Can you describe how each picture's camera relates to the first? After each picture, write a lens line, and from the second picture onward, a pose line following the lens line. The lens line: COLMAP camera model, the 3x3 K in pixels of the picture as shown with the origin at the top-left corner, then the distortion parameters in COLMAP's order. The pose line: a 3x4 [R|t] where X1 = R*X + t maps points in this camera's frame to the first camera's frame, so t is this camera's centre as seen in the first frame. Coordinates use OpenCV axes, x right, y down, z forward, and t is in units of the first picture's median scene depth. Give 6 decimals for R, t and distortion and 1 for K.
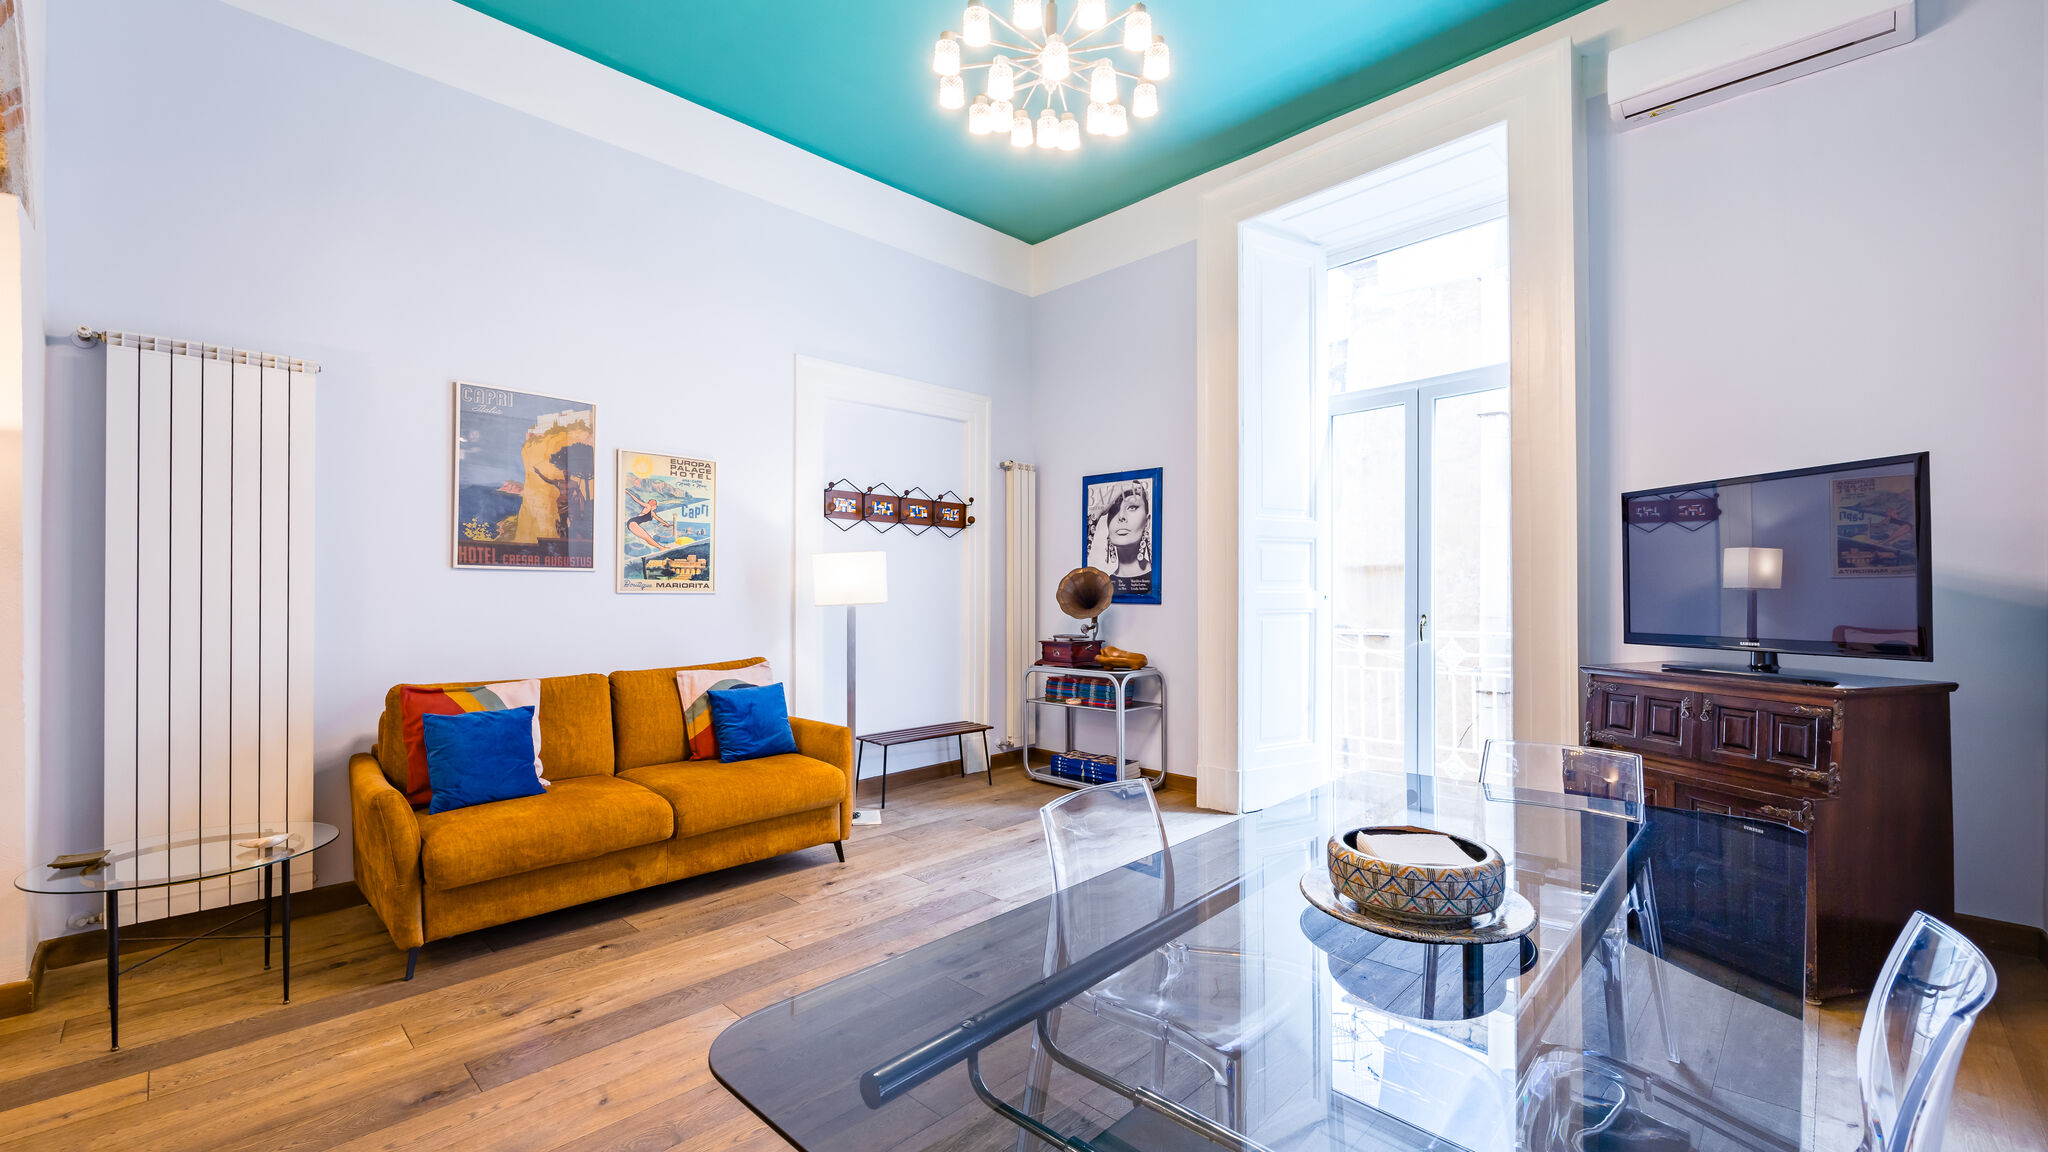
lens RADIAL K [[842.2, 0, 1022.5], [0, 842.2, 588.0], [0, 0, 1]] dist [-0.003600, 0.001096]
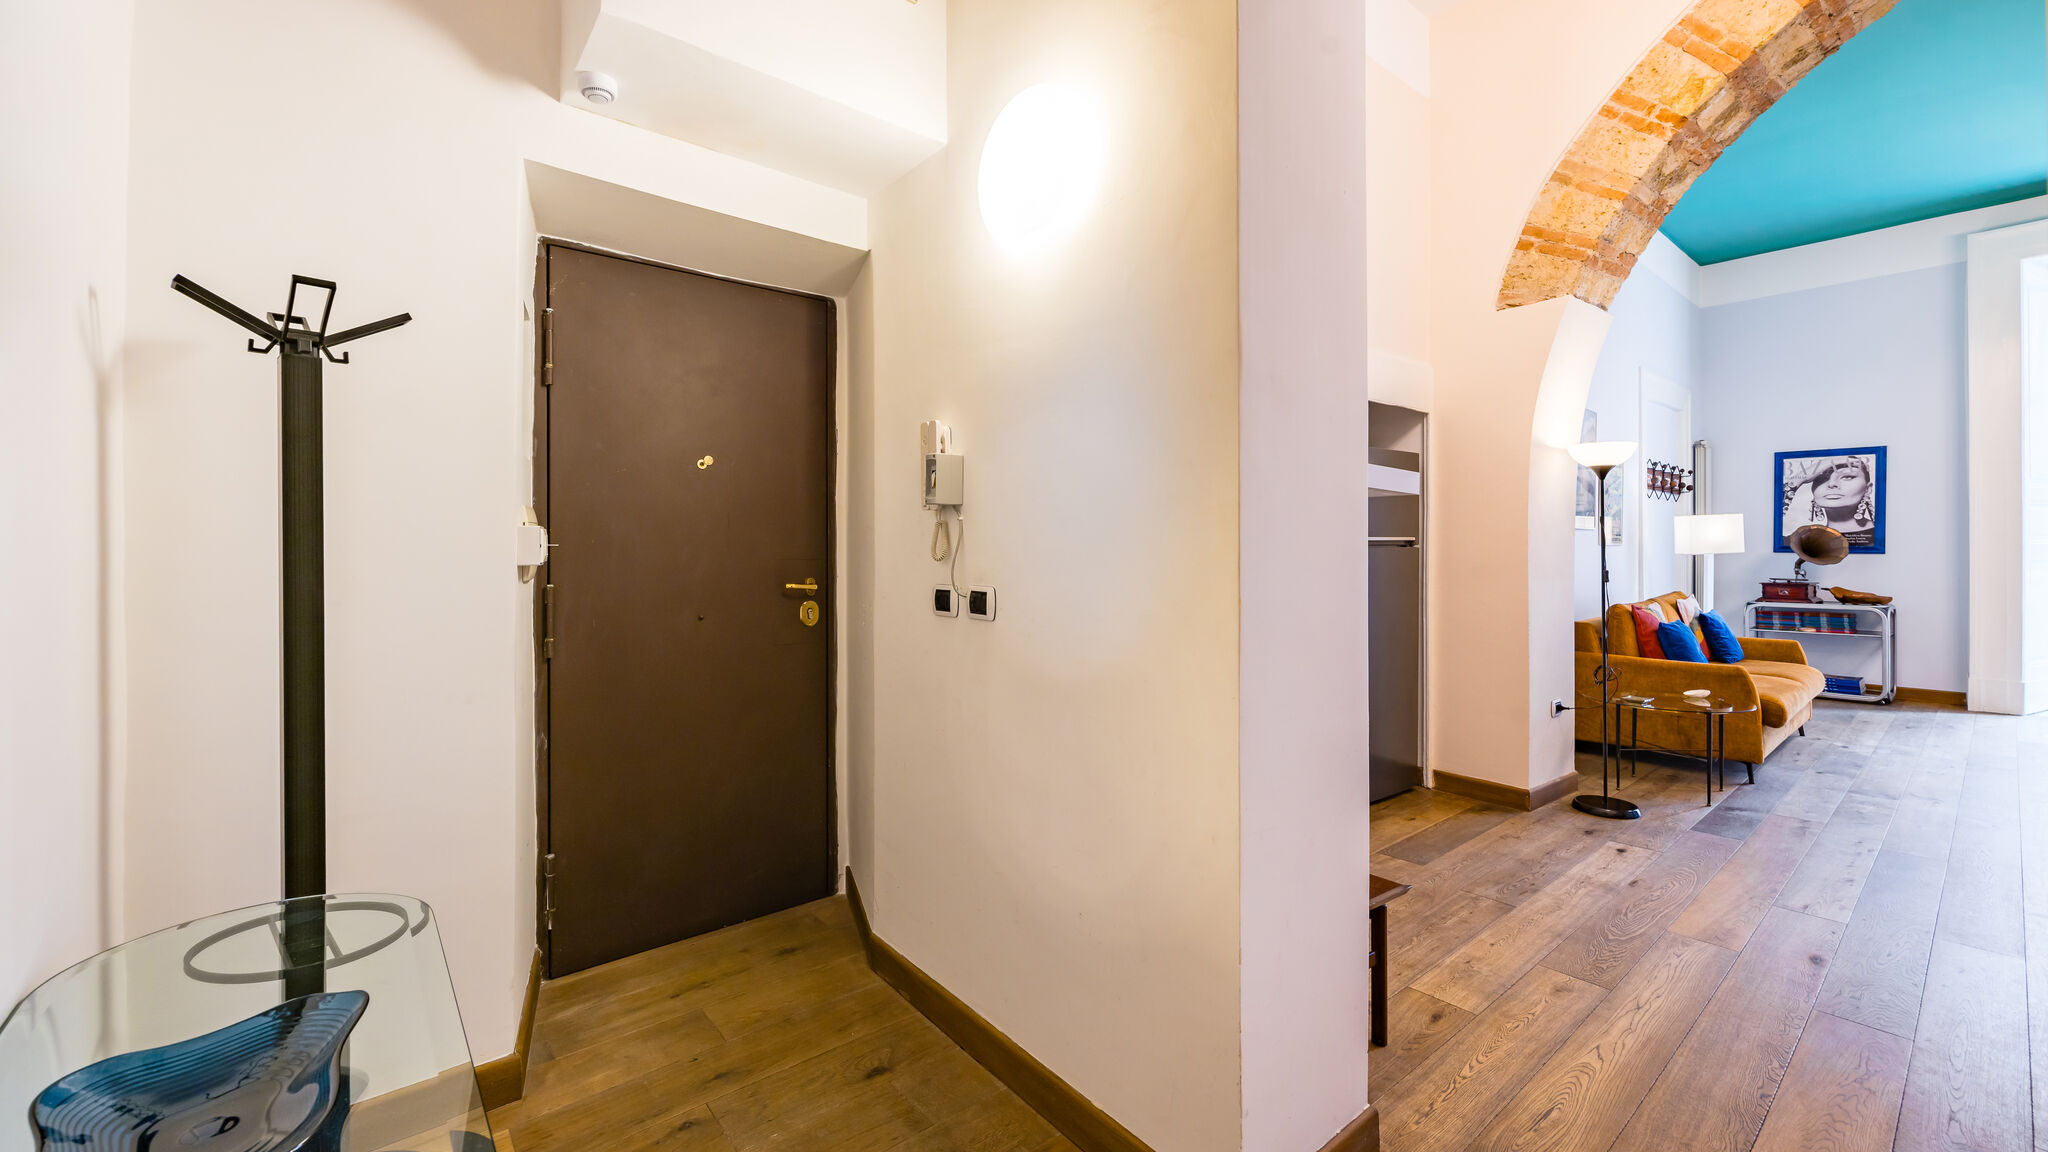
lens RADIAL K [[821.2, 0, 1025.9], [0, 821.2, 546.7], [0, 0, 1]] dist [0.000053, 0.000481]
pose [[0.994397, -0.002005, -0.105695, -1.034456], [0.002338, 0.999993, 0.003027, 0.001938], [0.105689, -0.003258, 0.994394, -0.380002]]
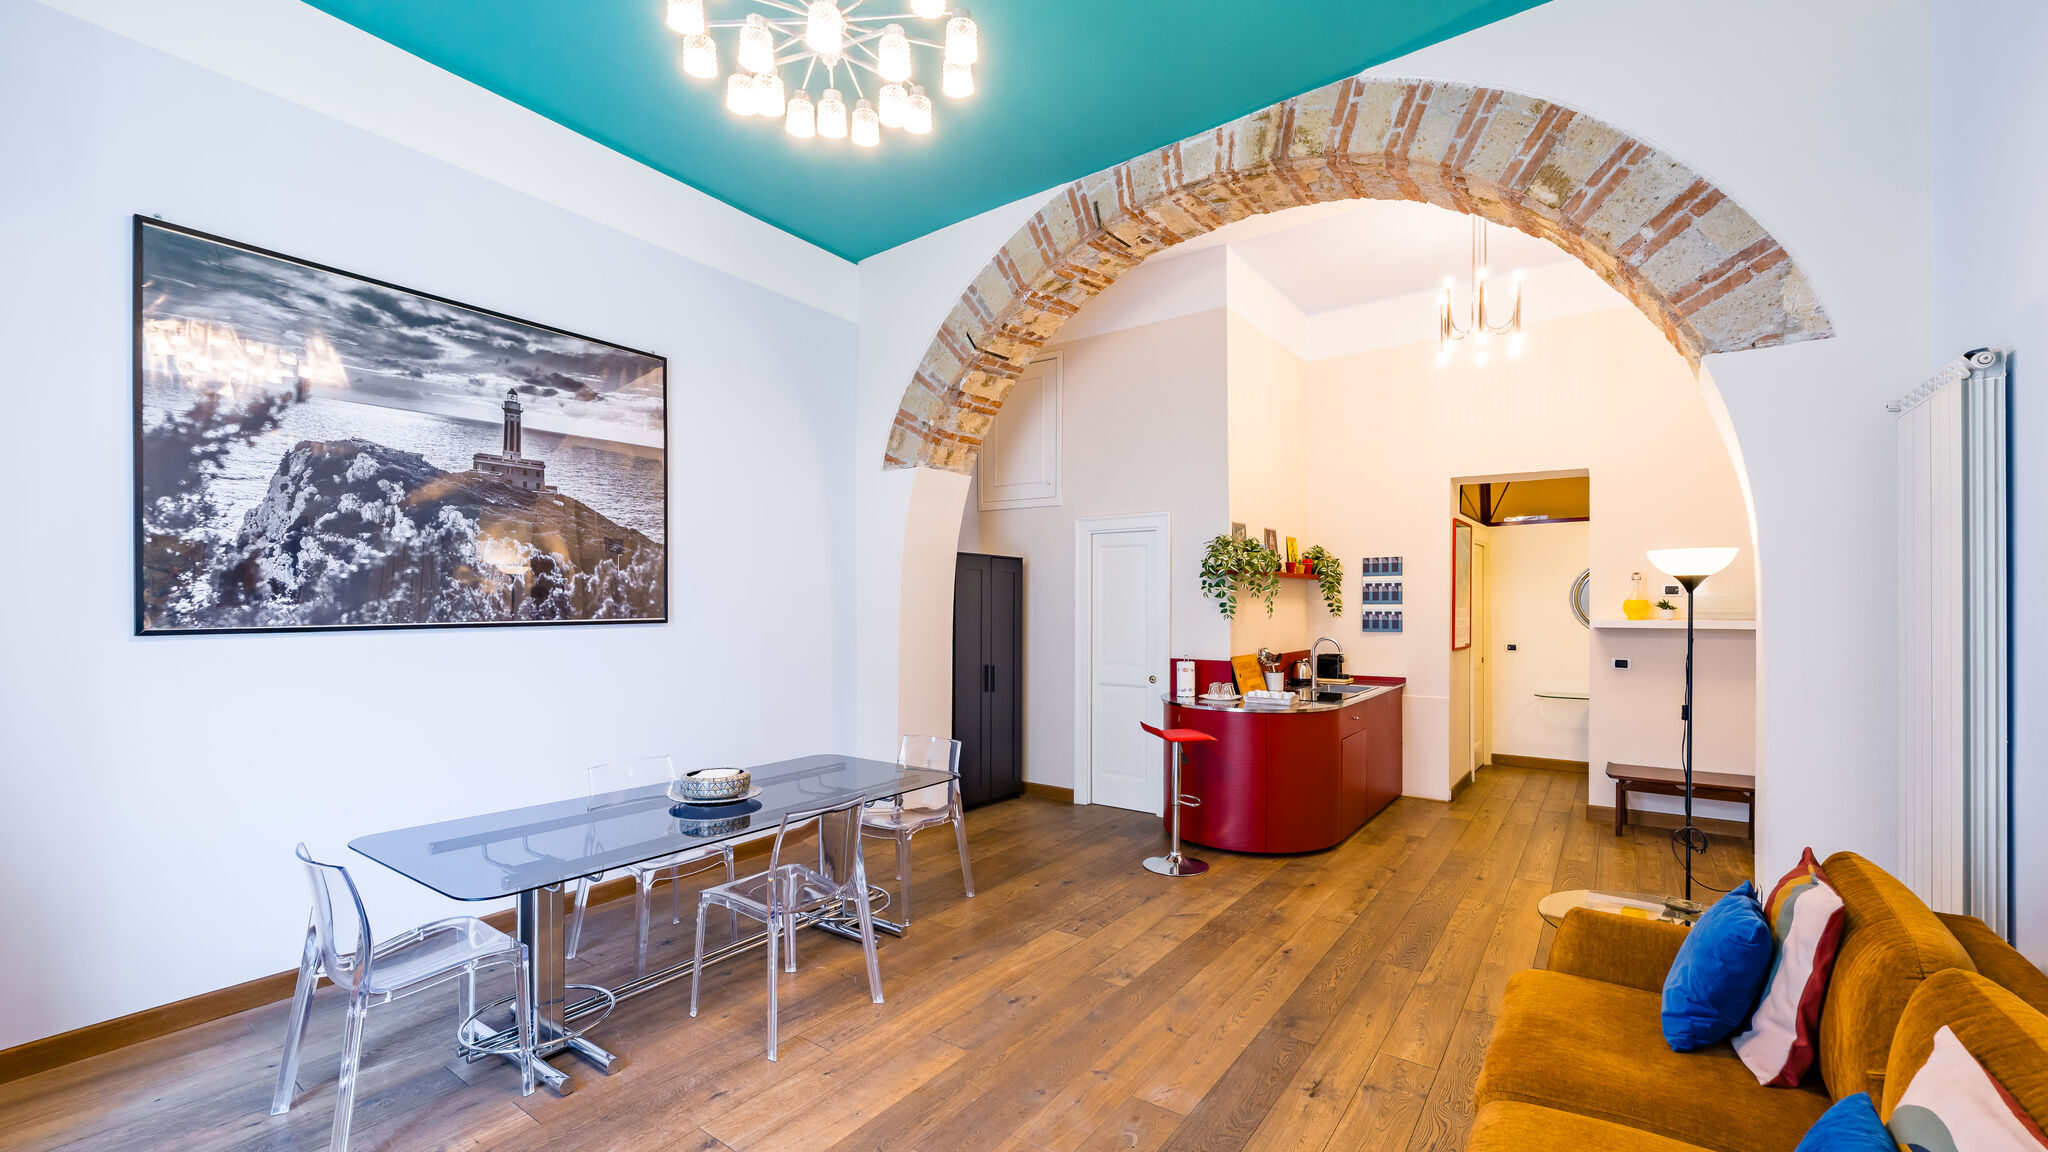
lens RADIAL K [[842.2, 0, 1031.6], [0, 842.2, 606.5], [0, 0, 1]] dist [-0.003600, 0.001096]
pose [[-0.987941, -0.000561, -0.154828, -0.014855], [-0.000535, 1.000000, -0.000211, -0.045543], [0.154828, -0.000125, -0.987941, 0.959856]]
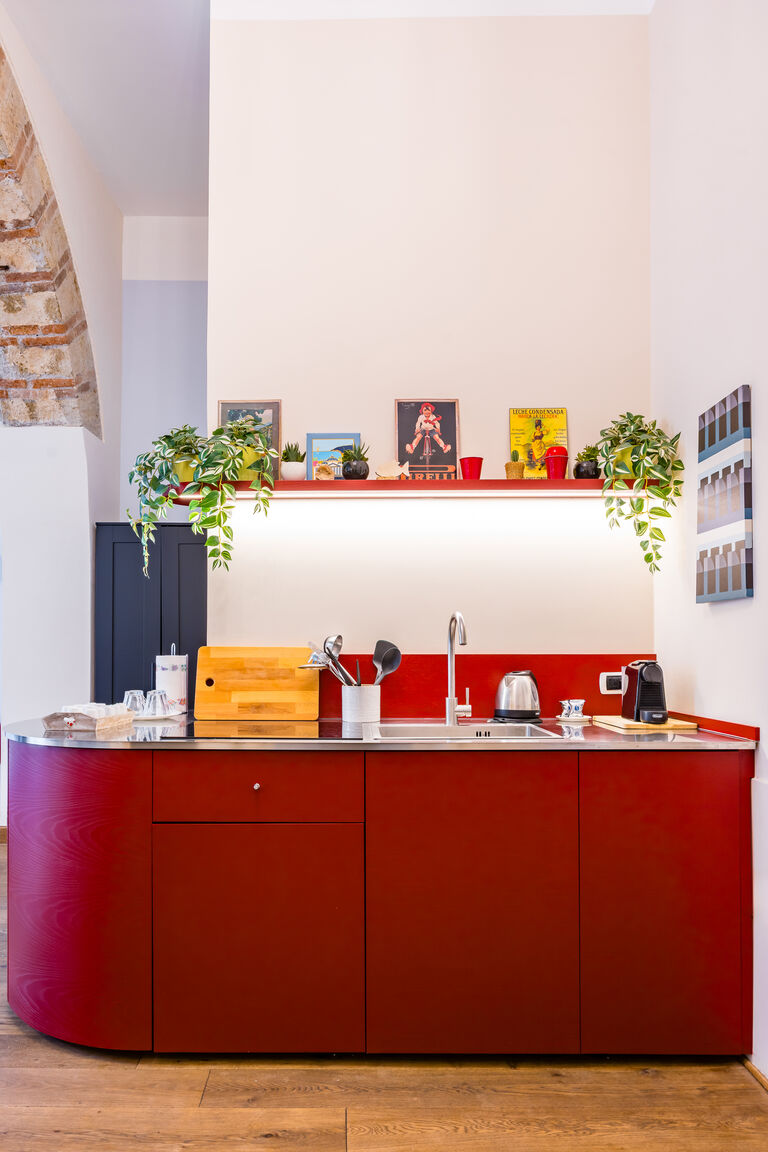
lens RADIAL K [[792.1, 0, 350.0], [0, 792.1, 643.2], [0, 0, 1]] dist [-0.001874, -0.020646]
pose [[-0.699612, 0.003075, 0.714516, -0.920613], [-0.006195, 0.999927, -0.010370, 0.022867], [-0.714496, -0.011681, -0.699542, 0.233237]]
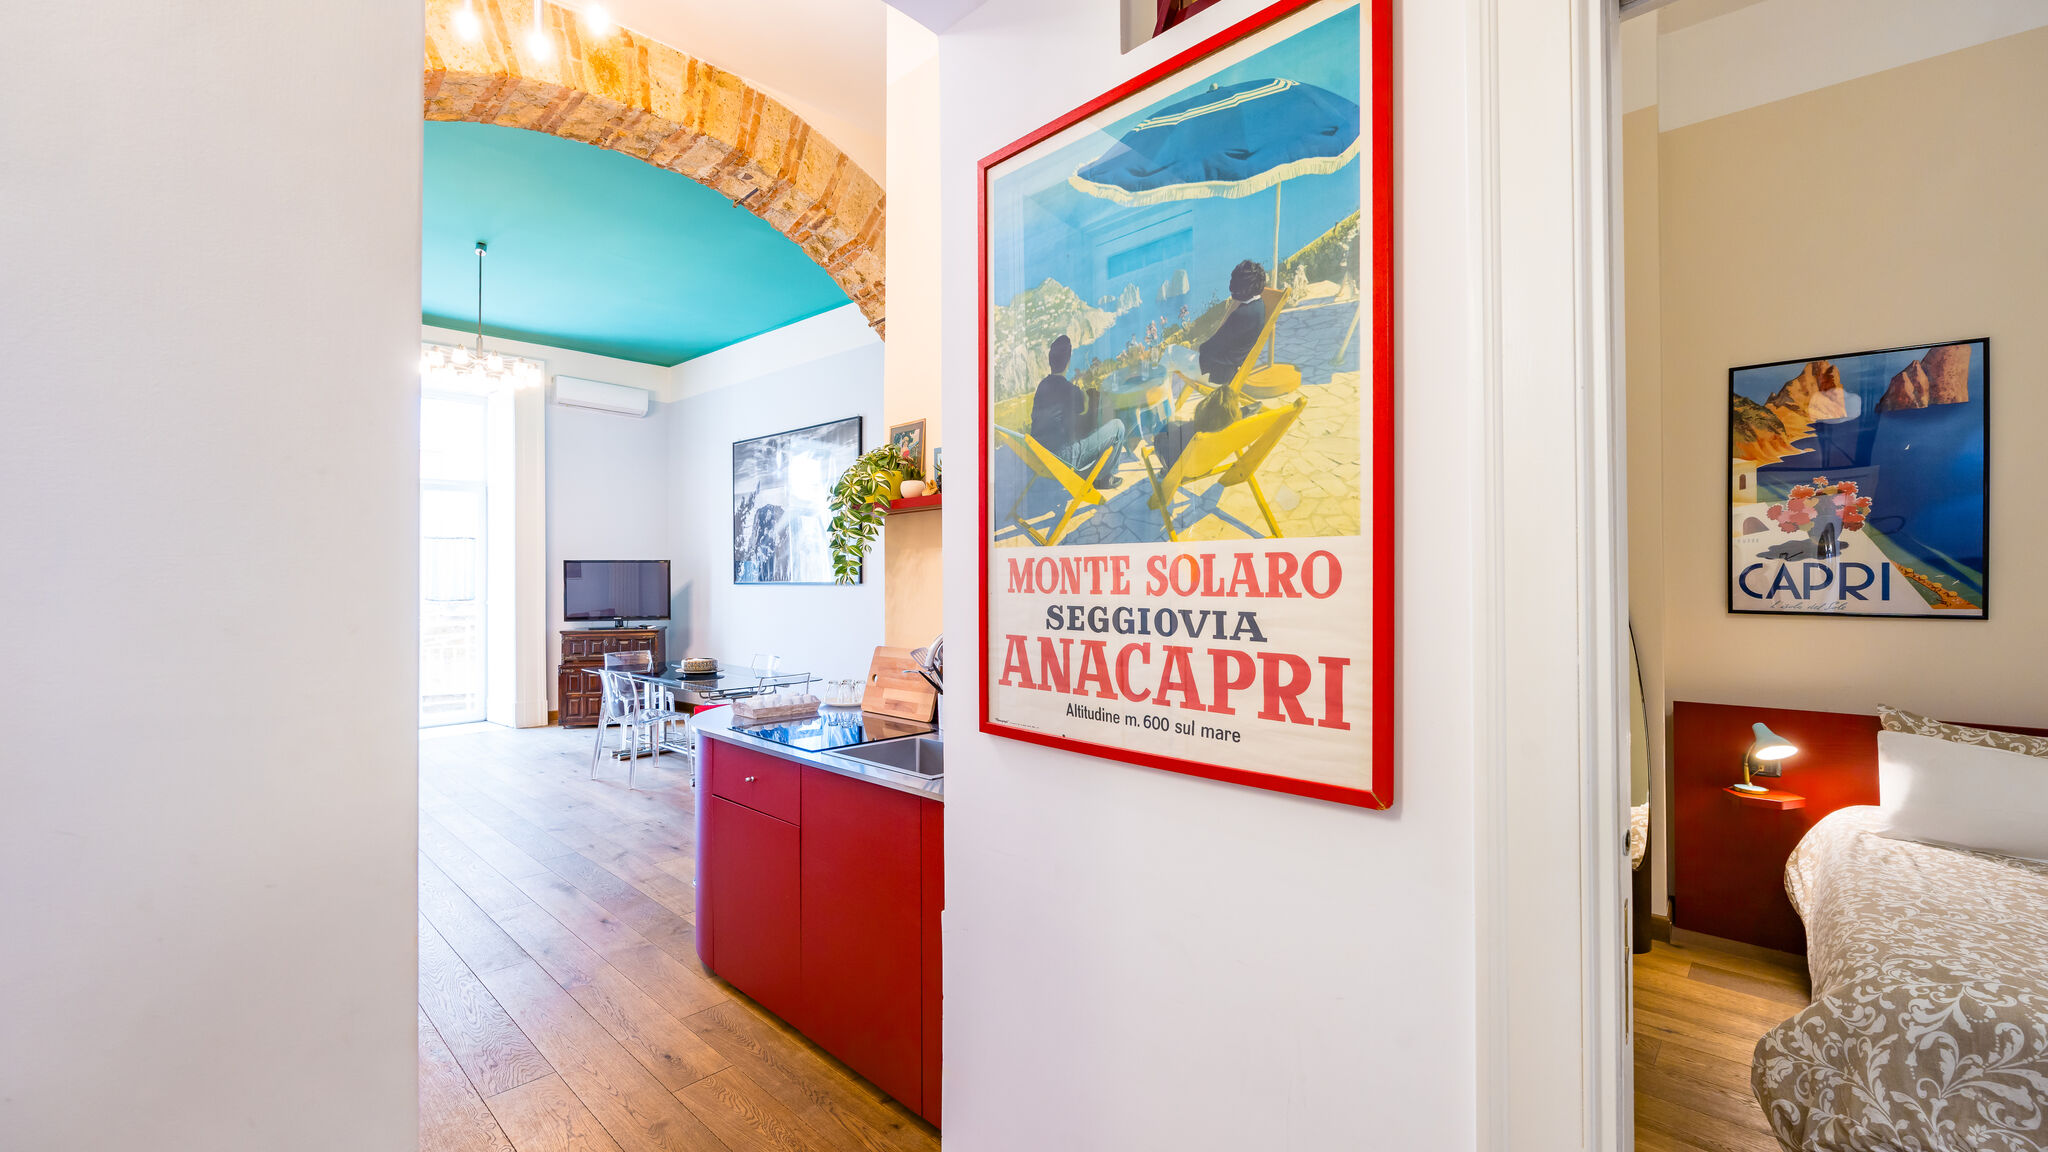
lens RADIAL K [[842.2, 0, 1017.6], [0, 842.2, 579.4], [0, 0, 1]] dist [-0.003600, 0.001096]
pose [[-0.002717, 0.004692, 0.999985, -1.128611], [-0.003907, 0.999981, -0.004703, -0.031554], [-0.999989, -0.003919, -0.002699, -0.197629]]
